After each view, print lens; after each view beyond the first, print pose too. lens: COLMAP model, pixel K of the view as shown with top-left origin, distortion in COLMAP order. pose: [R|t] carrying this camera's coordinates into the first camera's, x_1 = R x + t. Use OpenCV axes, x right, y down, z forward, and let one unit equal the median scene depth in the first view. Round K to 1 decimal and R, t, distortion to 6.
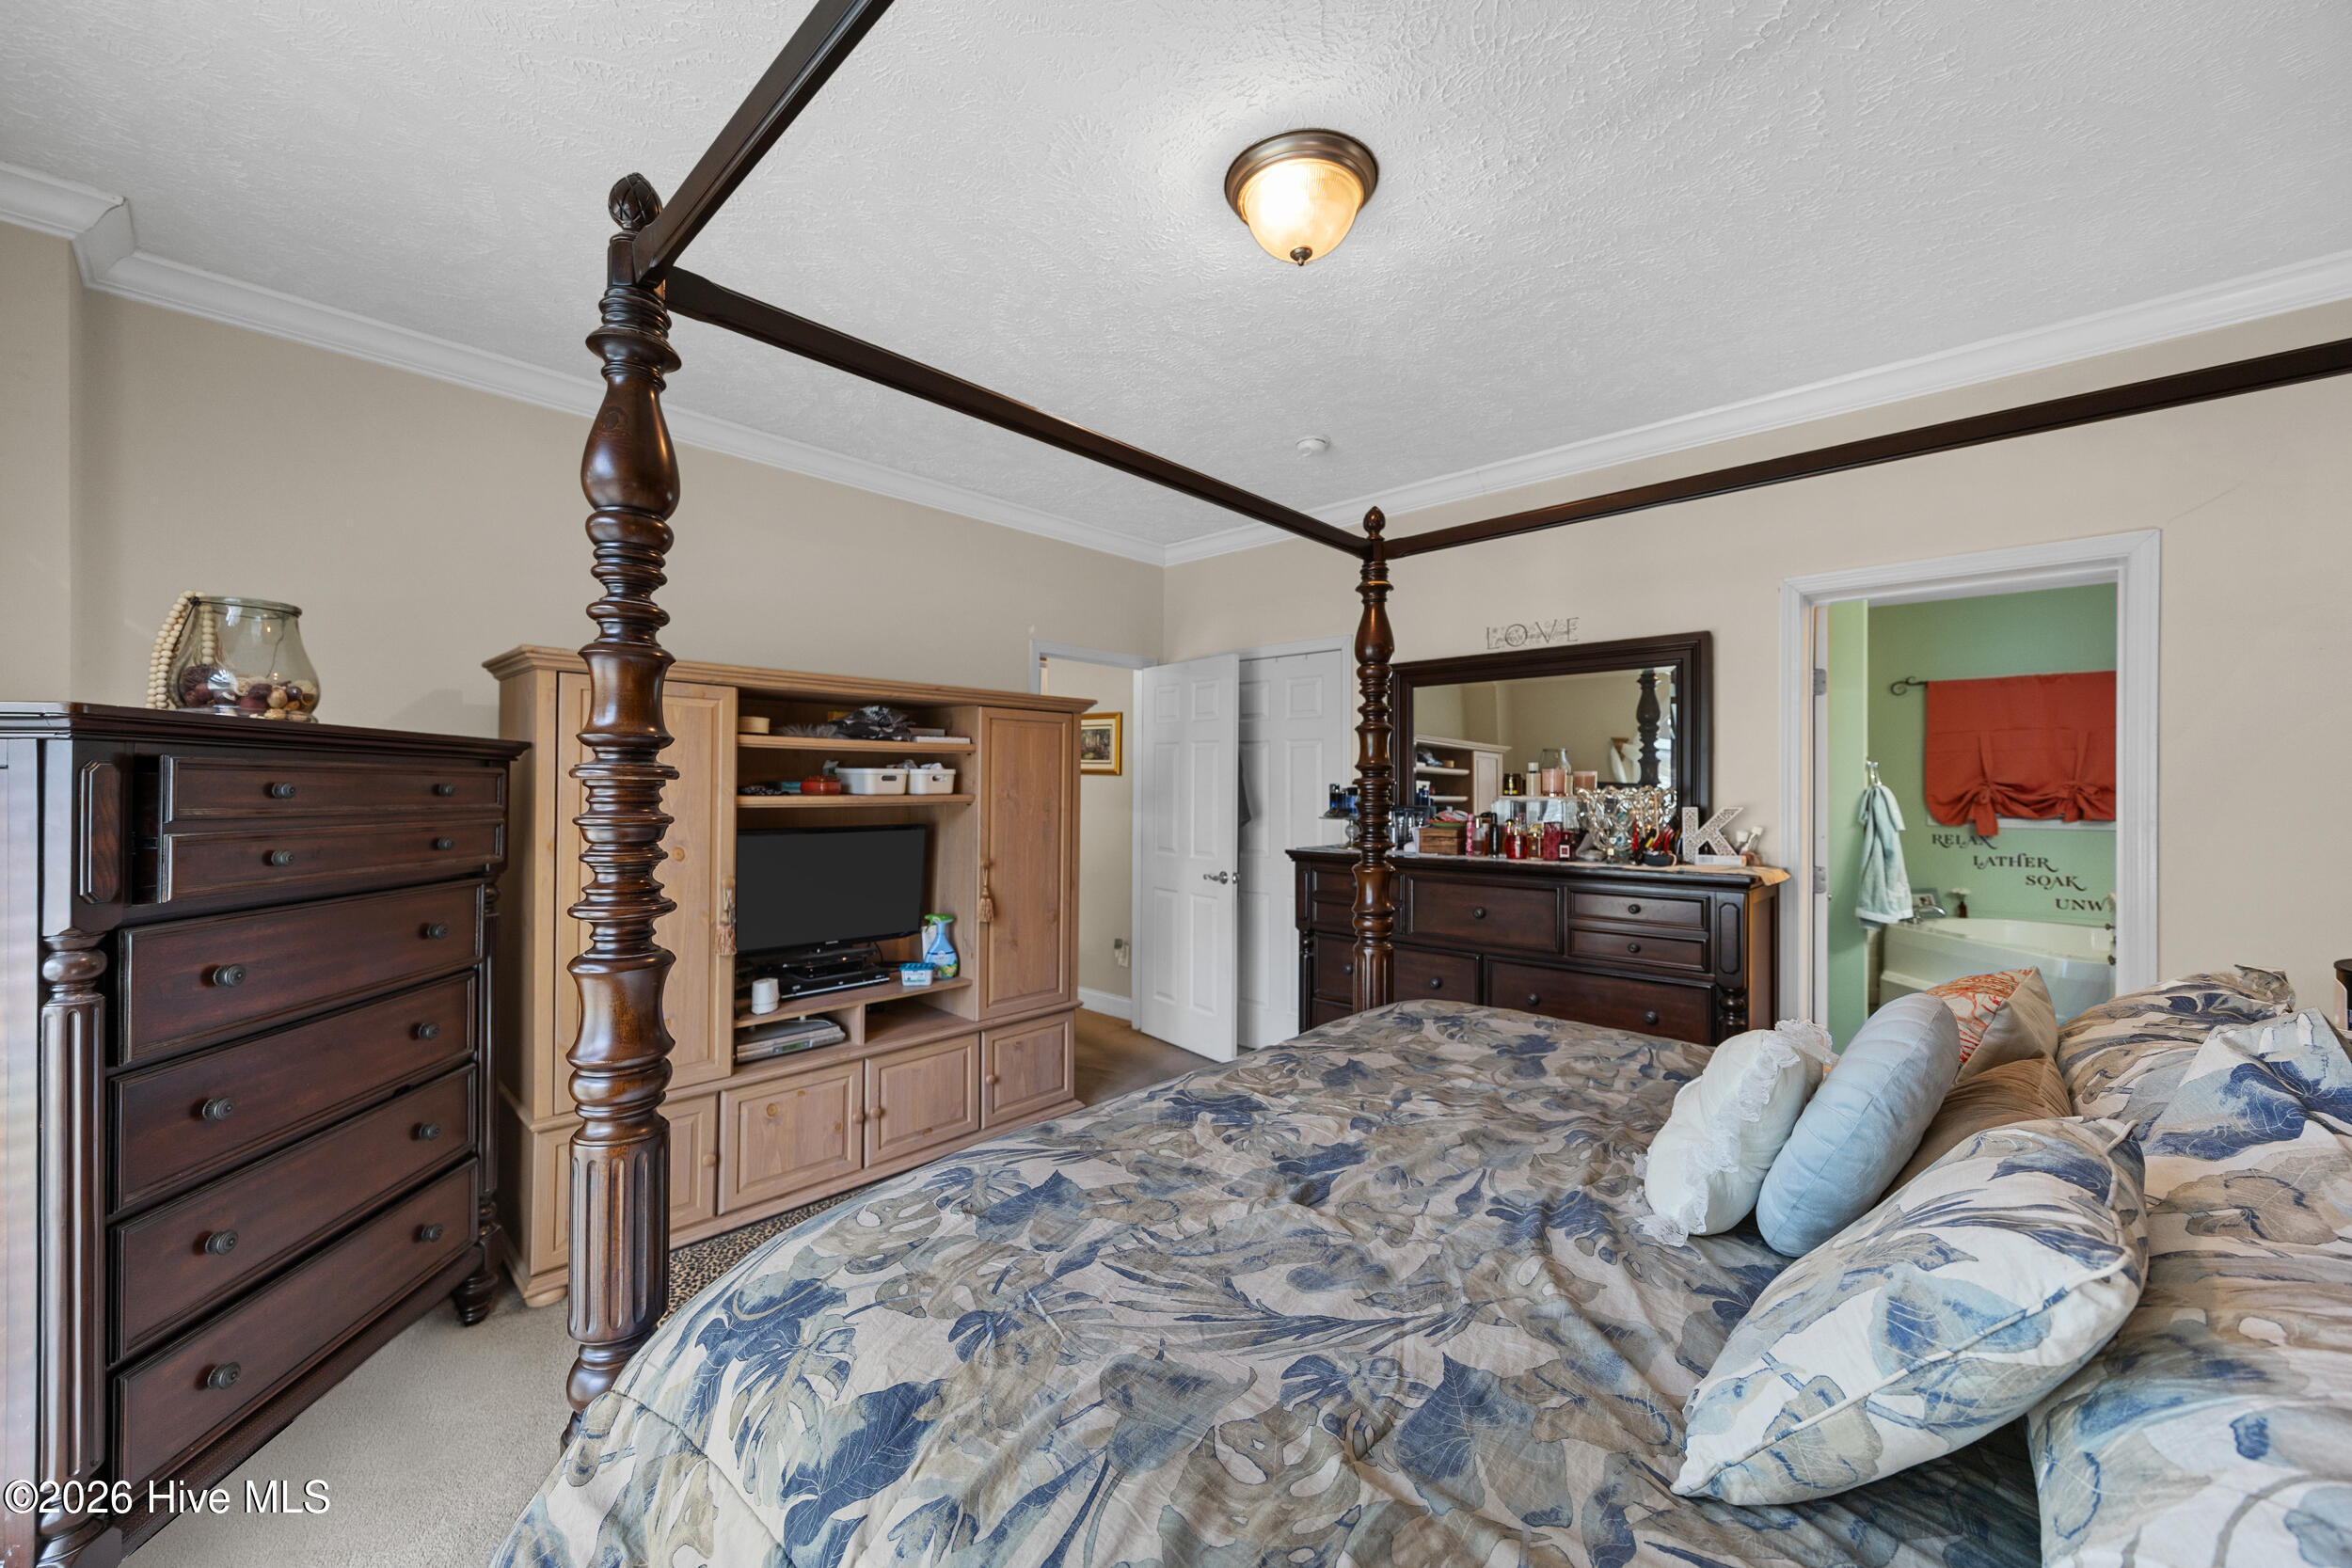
lens RADIAL K [[888.8, 0, 1181.3], [0, 888.8, 777.6], [0, 0, 1]] dist [-0.000142, -0.000308]
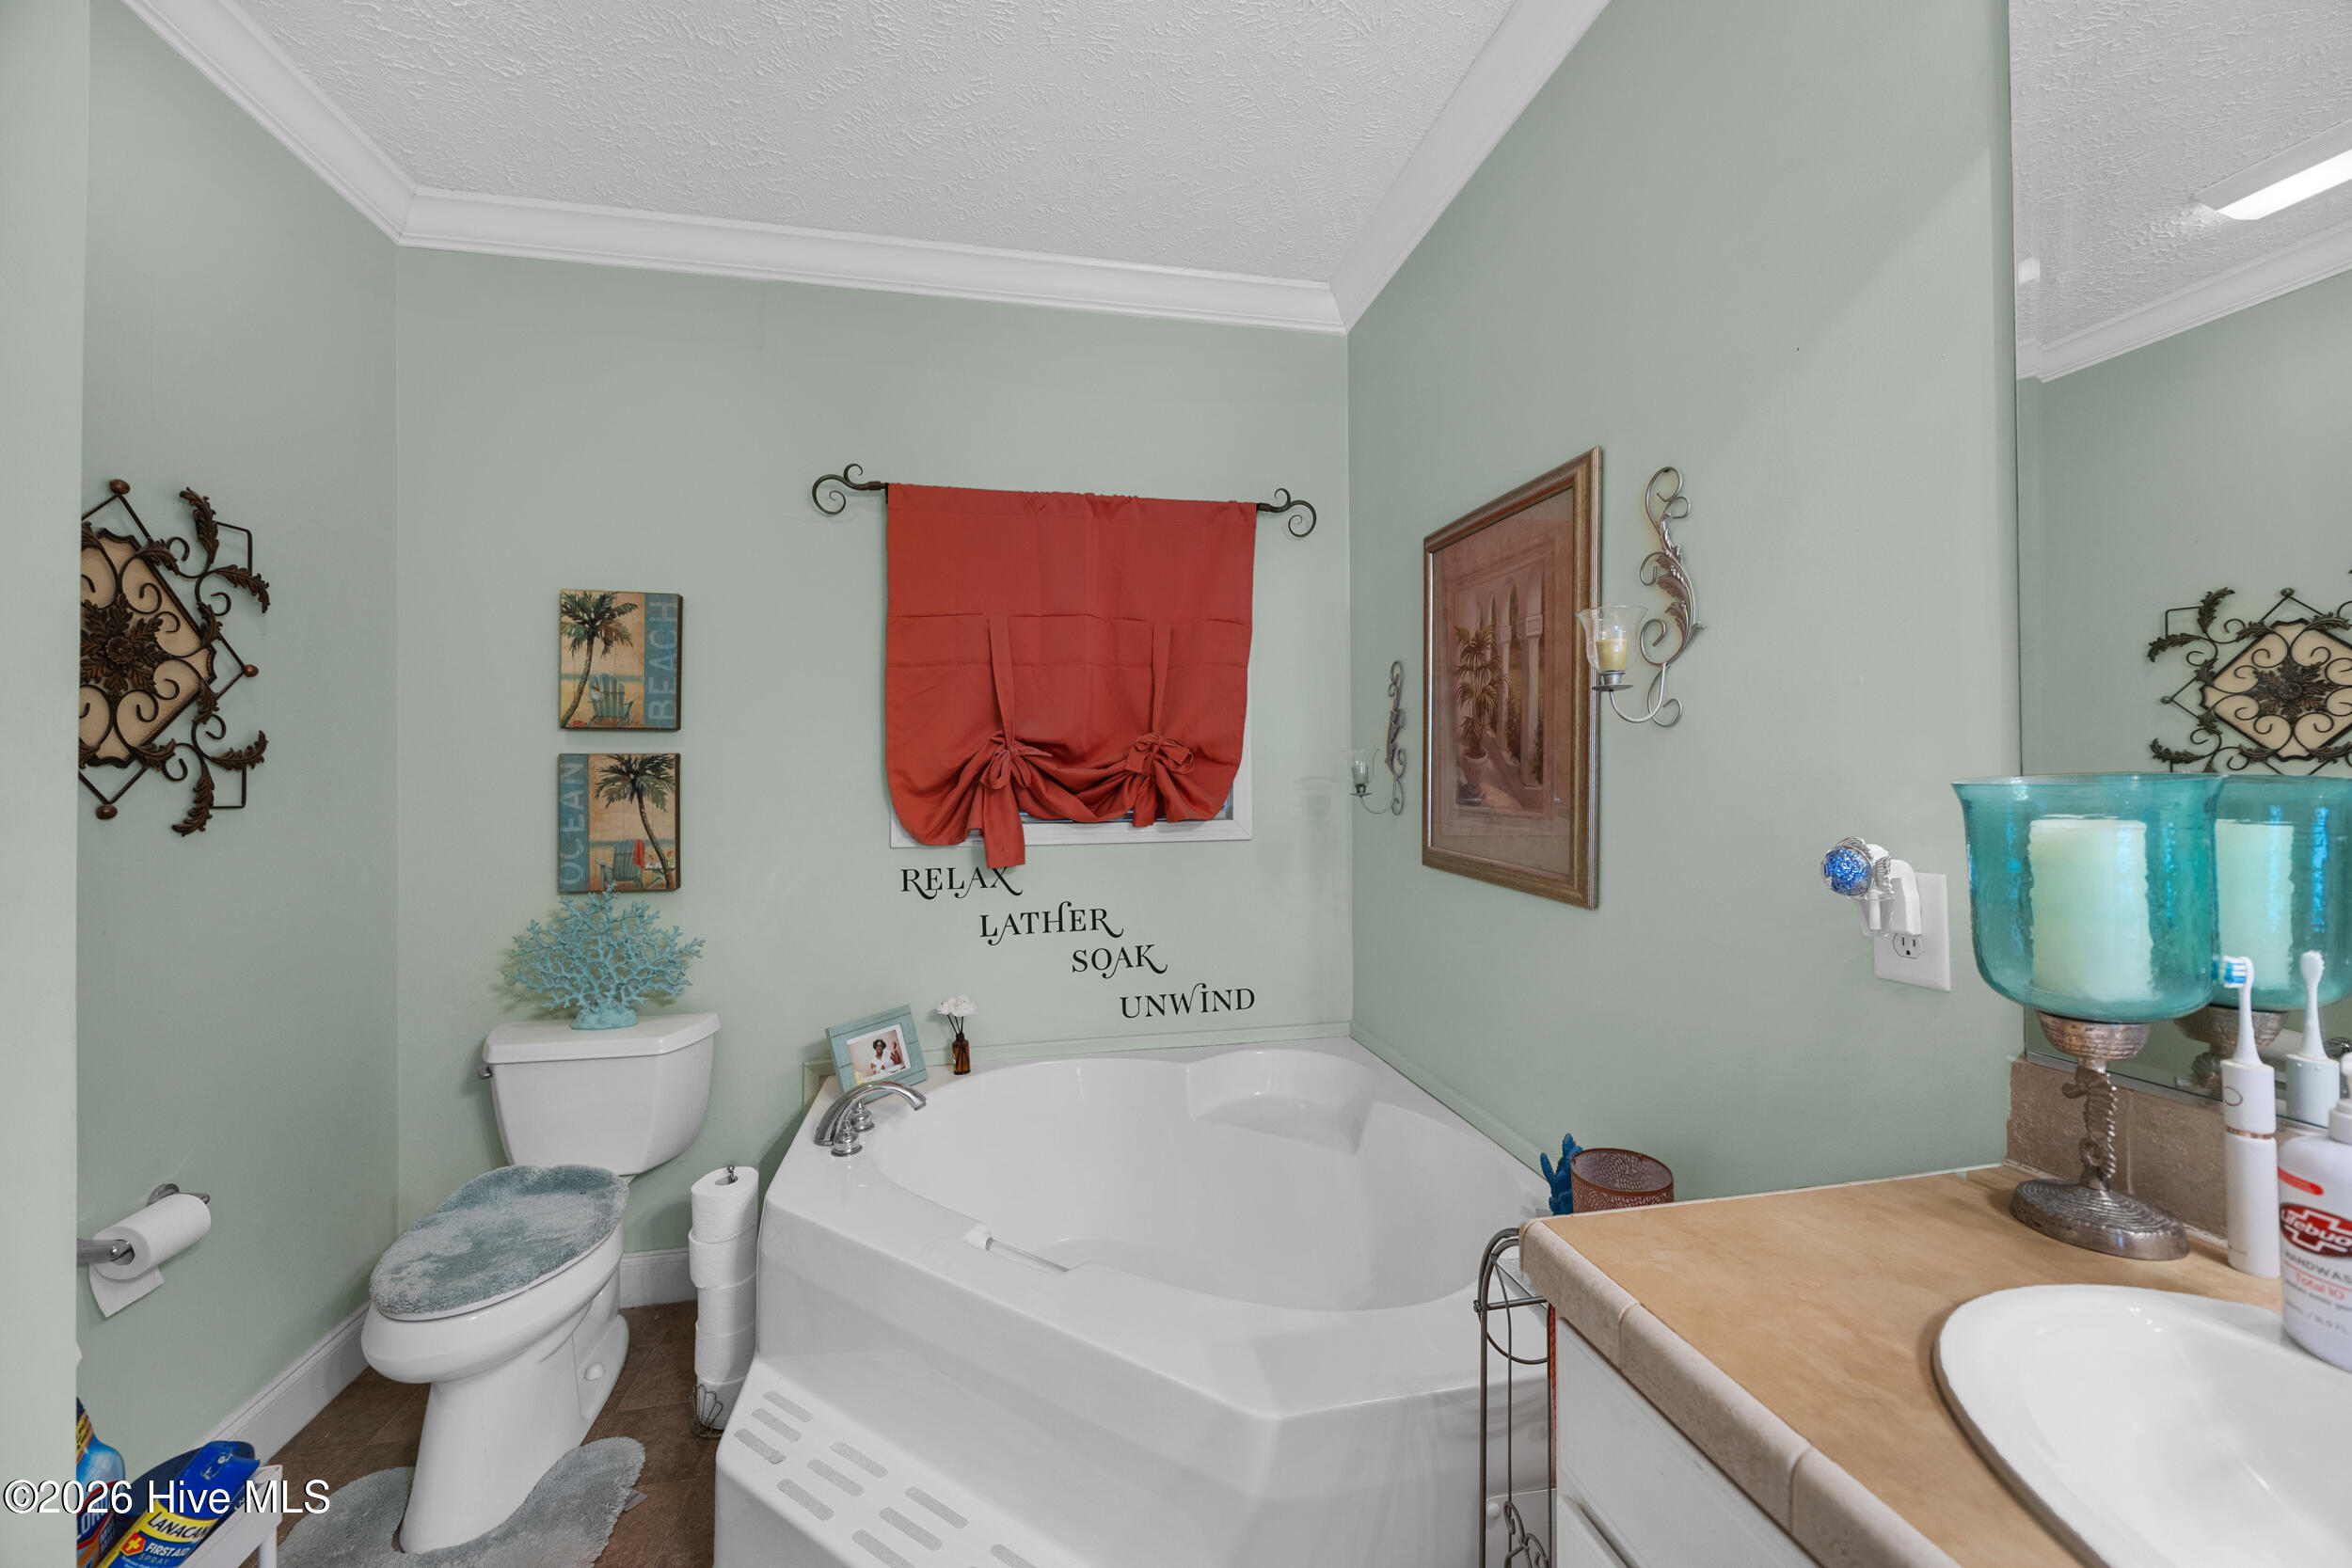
lens RADIAL K [[888.8, 0, 1174.3], [0, 888.8, 773.3], [0, 0, 1]] dist [-0.000142, -0.000308]
pose [[0.591708, -0.003803, 0.806144, 0.625255], [0.006304, 0.999980, 0.000090, 0.022577], [-0.806128, 0.005028, 0.591720, 0.697248]]
